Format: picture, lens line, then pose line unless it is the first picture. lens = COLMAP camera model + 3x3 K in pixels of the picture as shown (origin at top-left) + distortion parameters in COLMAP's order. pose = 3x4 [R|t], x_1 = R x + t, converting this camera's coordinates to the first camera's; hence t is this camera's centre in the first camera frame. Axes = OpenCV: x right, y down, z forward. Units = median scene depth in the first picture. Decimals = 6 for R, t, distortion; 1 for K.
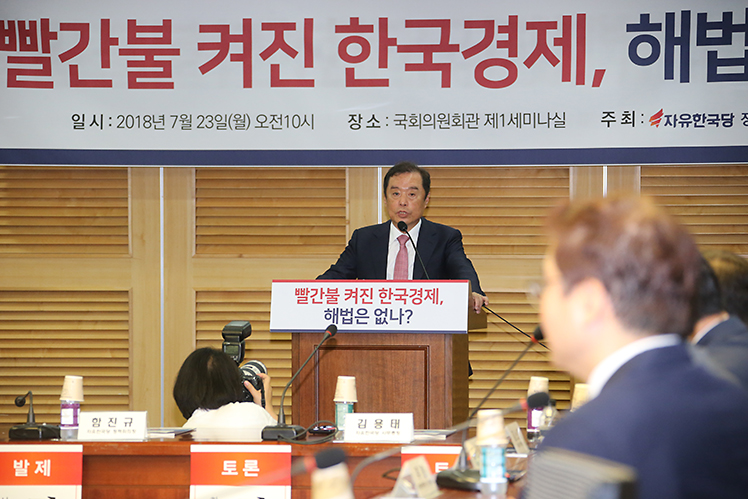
lens RADIAL K [[2919.0, 0, 374.0], [0, 2919.0, 249.5], [0, 0, 1]] dist [0.989446, 0.707868]
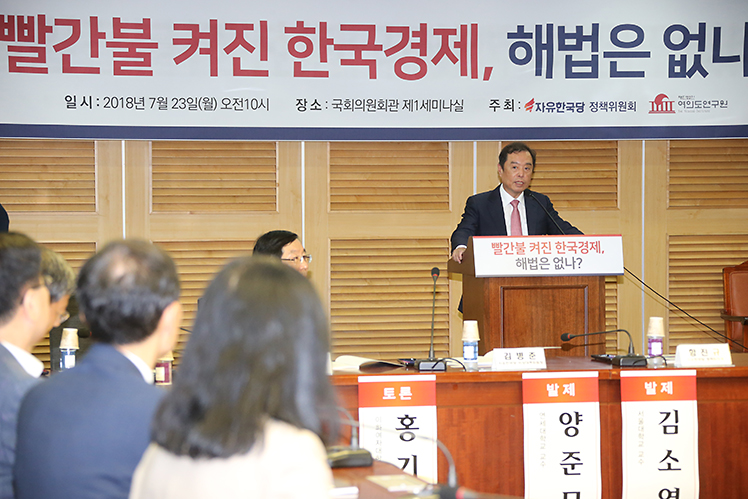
lens RADIAL K [[2403.0, 0, 386.4], [0, 2403.0, 250.5], [0, 0, 1]] dist [0.701692, 2.149313]
pose [[0.904793, -0.018399, 0.425453, -0.413750], [0.006314, 0.999536, 0.029798, -0.012014], [-0.425804, -0.024274, 0.904490, 0.051532]]
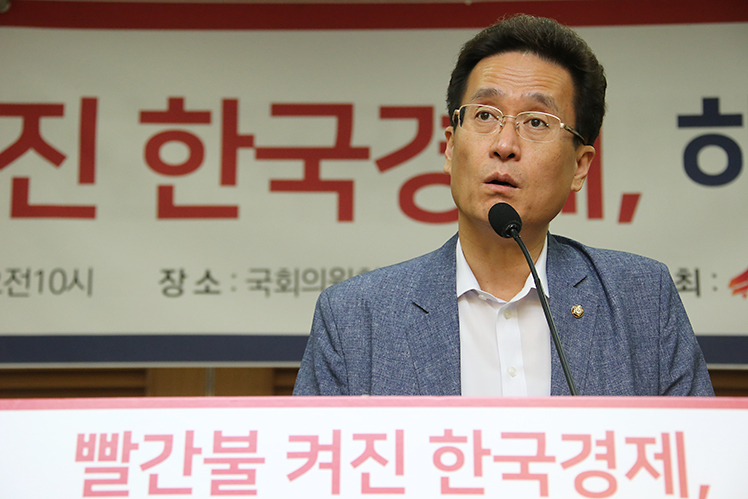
lens RADIAL K [[1800.6, 0, 369.8], [0, 1800.6, 249.3], [0, 0, 1]] dist [0.492720, 0.006487]
pose [[0.987666, 0.039491, 0.151510, -0.021243], [-0.003442, 0.972911, -0.231154, 0.026610], [-0.156535, 0.227782, 0.961047, 0.677017]]
